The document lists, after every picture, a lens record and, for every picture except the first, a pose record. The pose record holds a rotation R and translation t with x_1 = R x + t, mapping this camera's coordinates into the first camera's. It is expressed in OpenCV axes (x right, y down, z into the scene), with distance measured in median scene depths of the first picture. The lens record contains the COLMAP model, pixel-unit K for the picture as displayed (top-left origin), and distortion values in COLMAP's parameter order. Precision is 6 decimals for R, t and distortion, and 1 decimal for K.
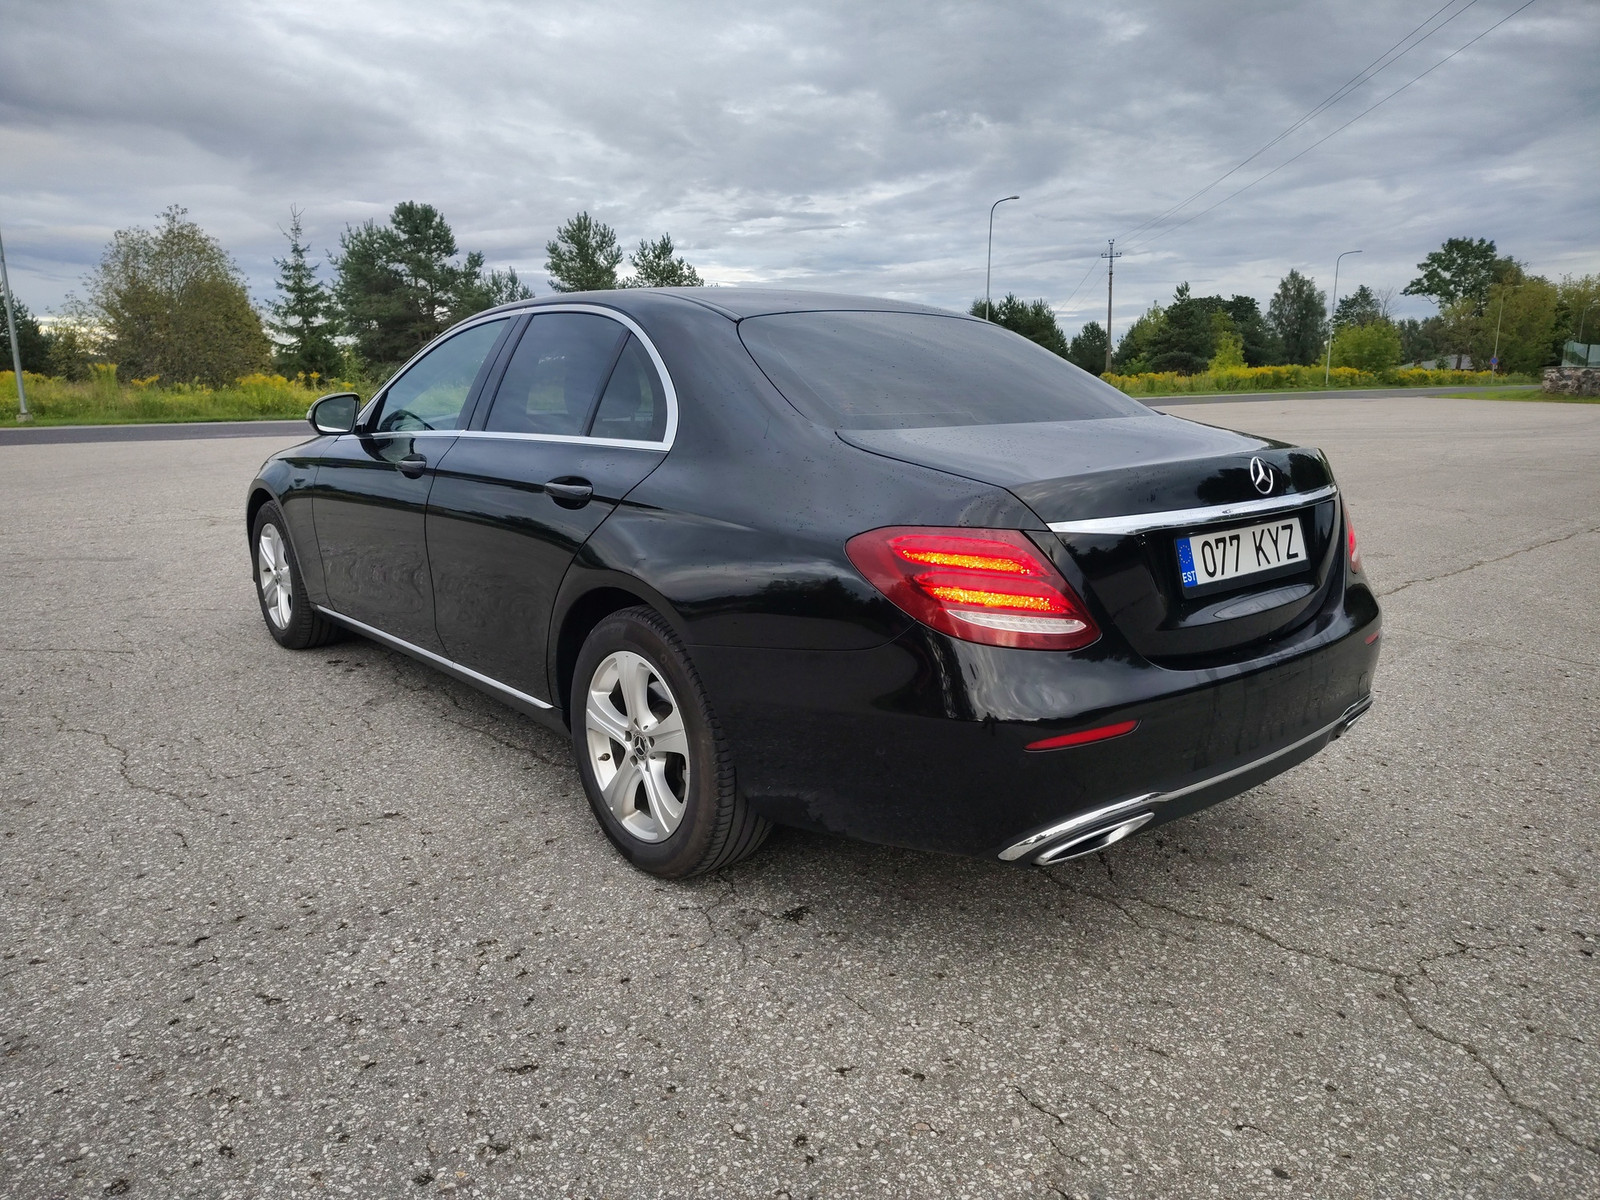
lens RADIAL K [[1125.3, 0, 793.0], [0, 1125.3, 598.5], [0, 0, 1]] dist [0.007419, -0.006870]
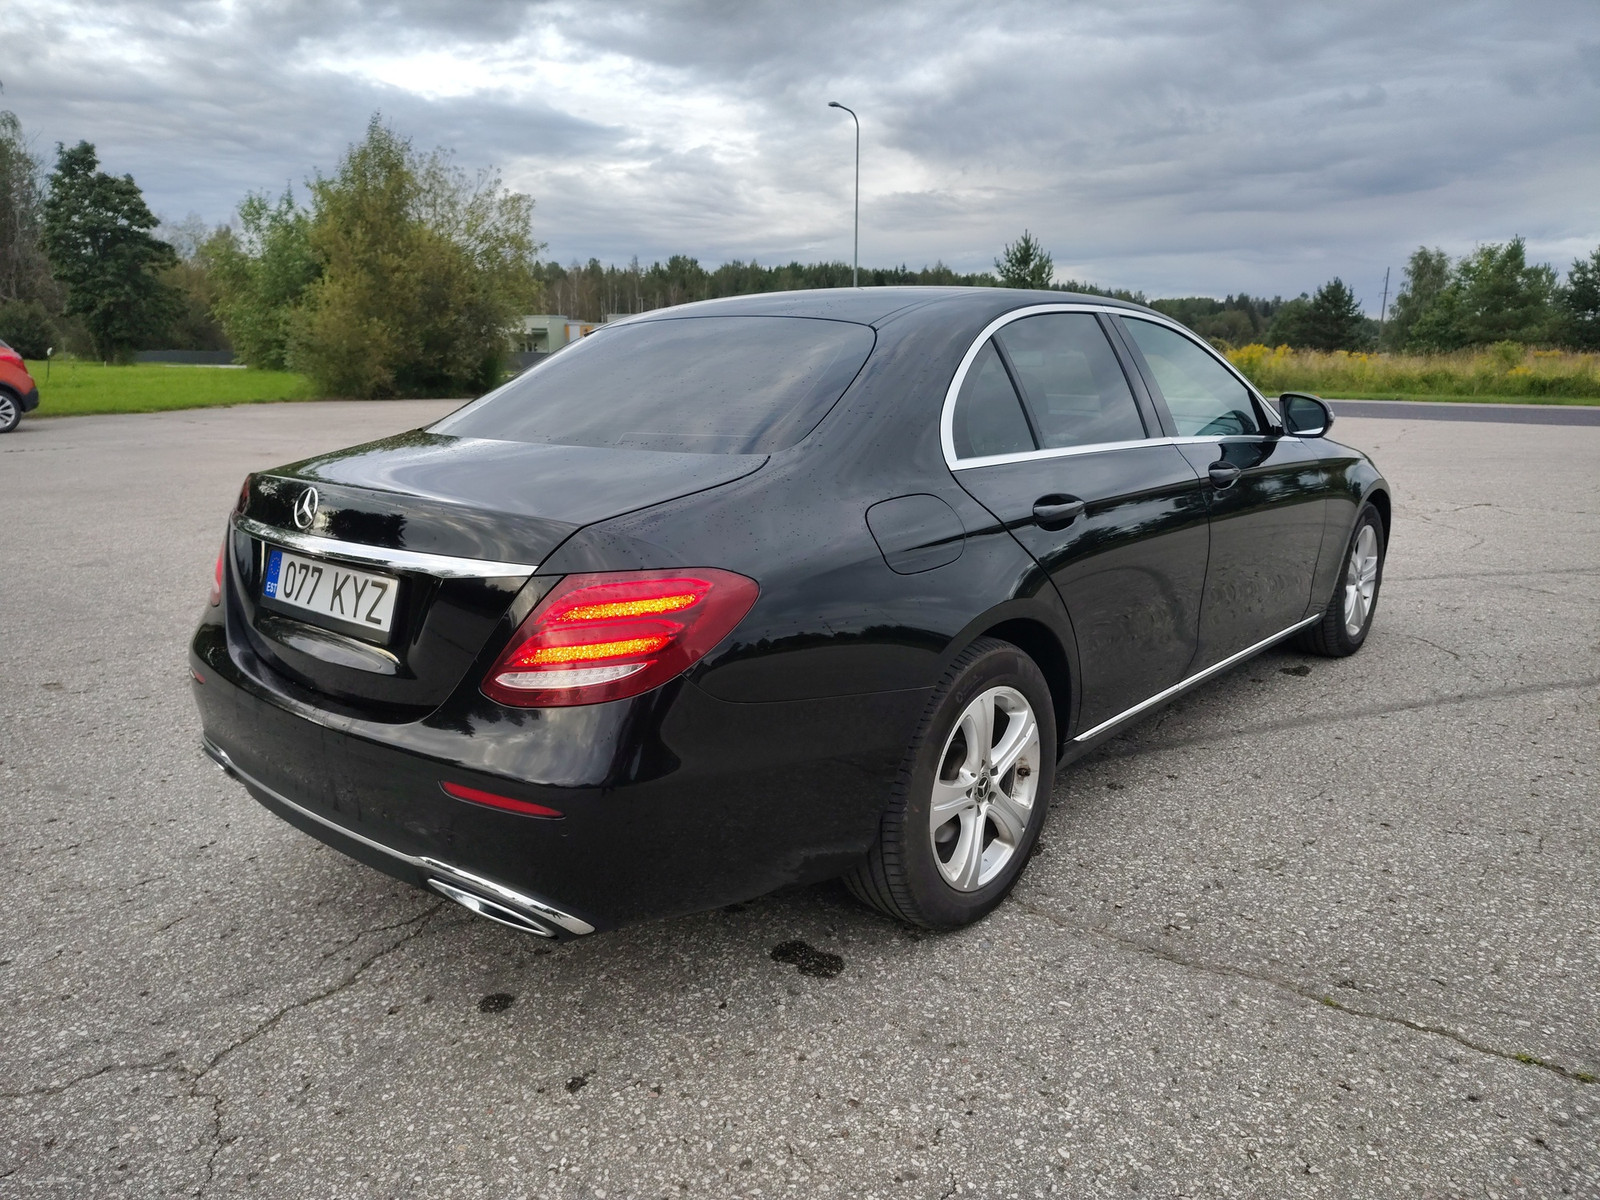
lens RADIAL K [[1125.3, 0, 797.6], [0, 1125.3, 602.6], [0, 0, 1]] dist [0.007419, -0.006870]
pose [[0.136494, 0.217045, -0.966572, 1.347274], [-0.189810, 0.963356, 0.189519, -0.279823], [0.972287, 0.157597, 0.172690, 1.212268]]
